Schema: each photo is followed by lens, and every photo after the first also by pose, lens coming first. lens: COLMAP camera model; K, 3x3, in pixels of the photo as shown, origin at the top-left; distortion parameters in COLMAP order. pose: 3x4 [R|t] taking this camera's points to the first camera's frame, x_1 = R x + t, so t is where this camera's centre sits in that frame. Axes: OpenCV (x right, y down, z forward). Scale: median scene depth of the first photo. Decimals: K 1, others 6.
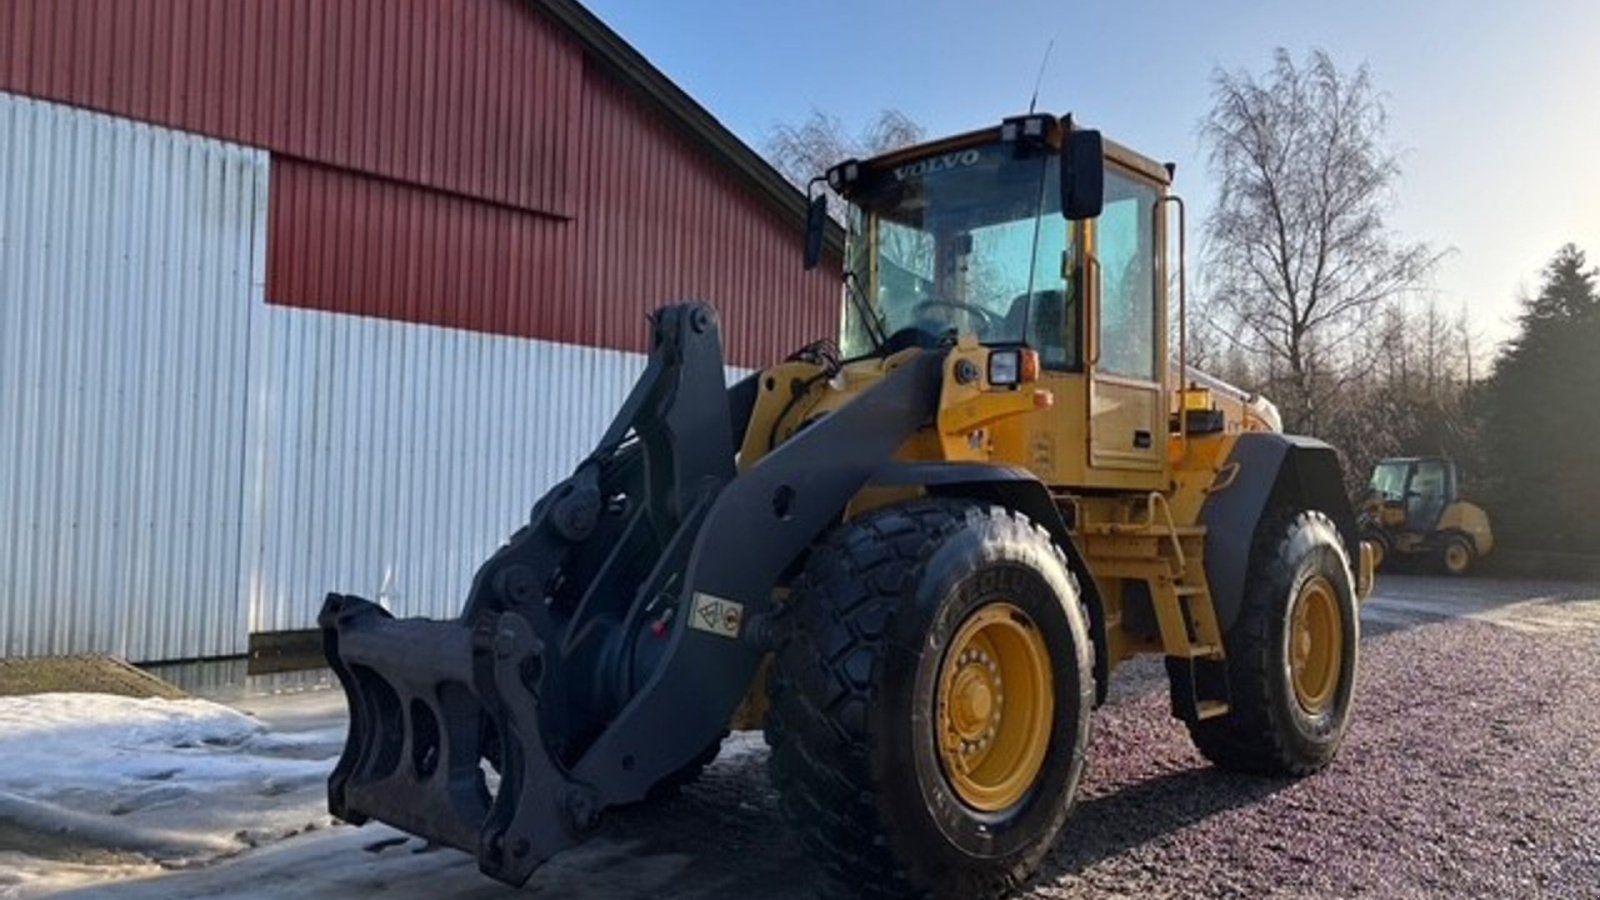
lens RADIAL K [[1195.9, 0, 796.7], [0, 1195.9, 474.2], [0, 0, 1]] dist [0.028971, -0.007749]
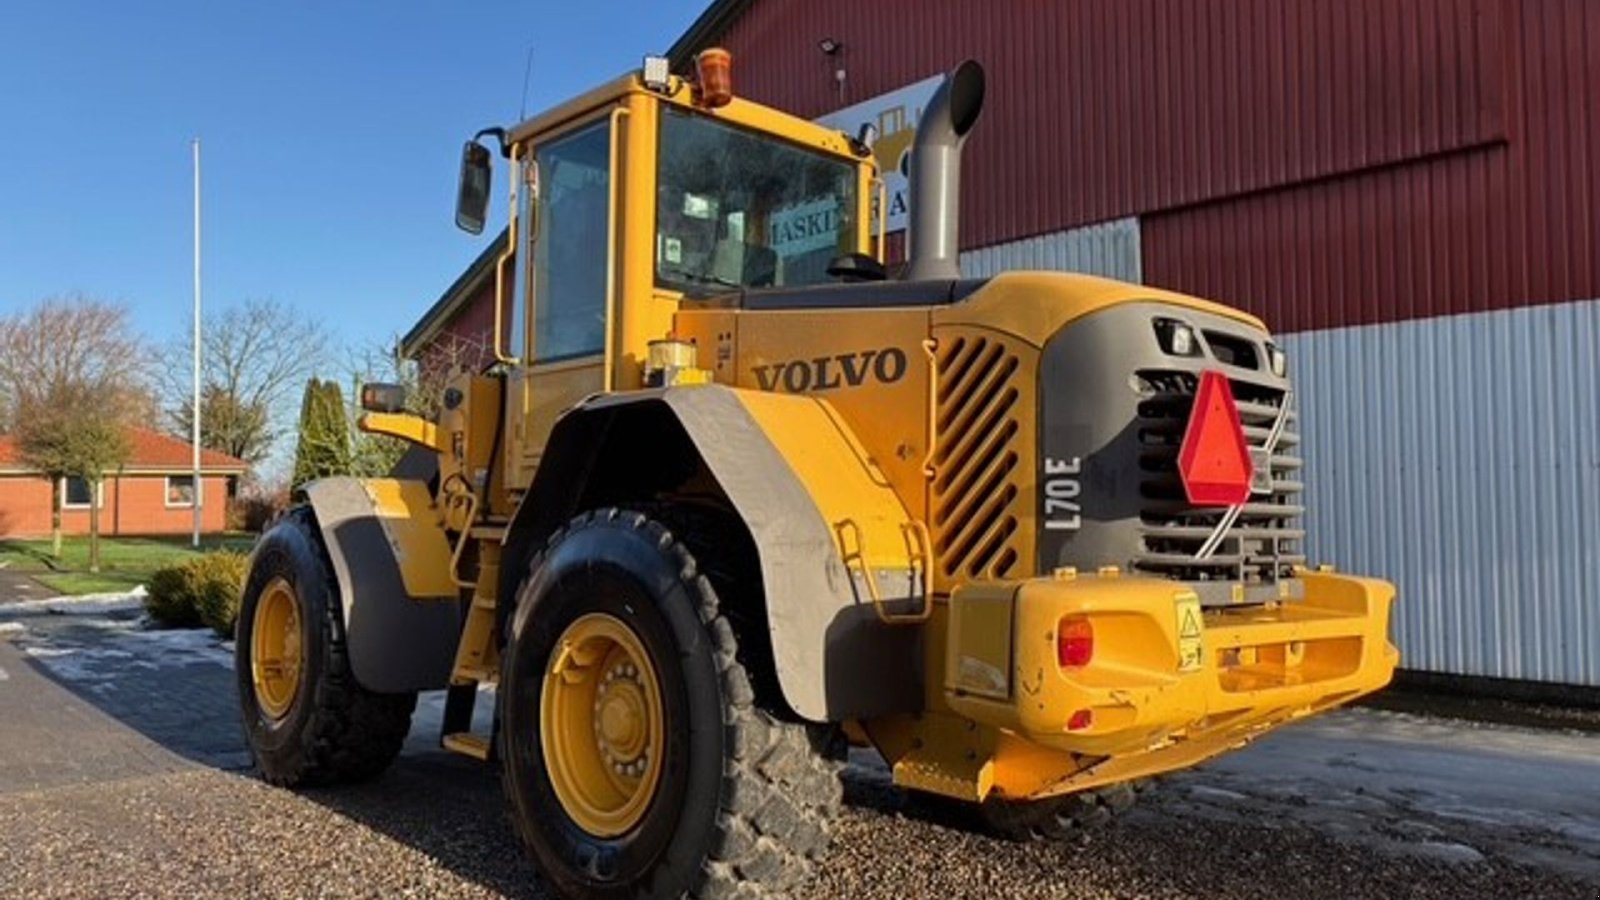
lens RADIAL K [[1194.4, 0, 801.7], [0, 1194.4, 469.1], [0, 0, 1]] dist [0.056287, -0.059382]
pose [[-0.072046, -0.059068, -0.995651, 1.027496], [0.013228, 0.998100, -0.060171, 0.048181], [0.997314, -0.017506, -0.071128, 1.128415]]
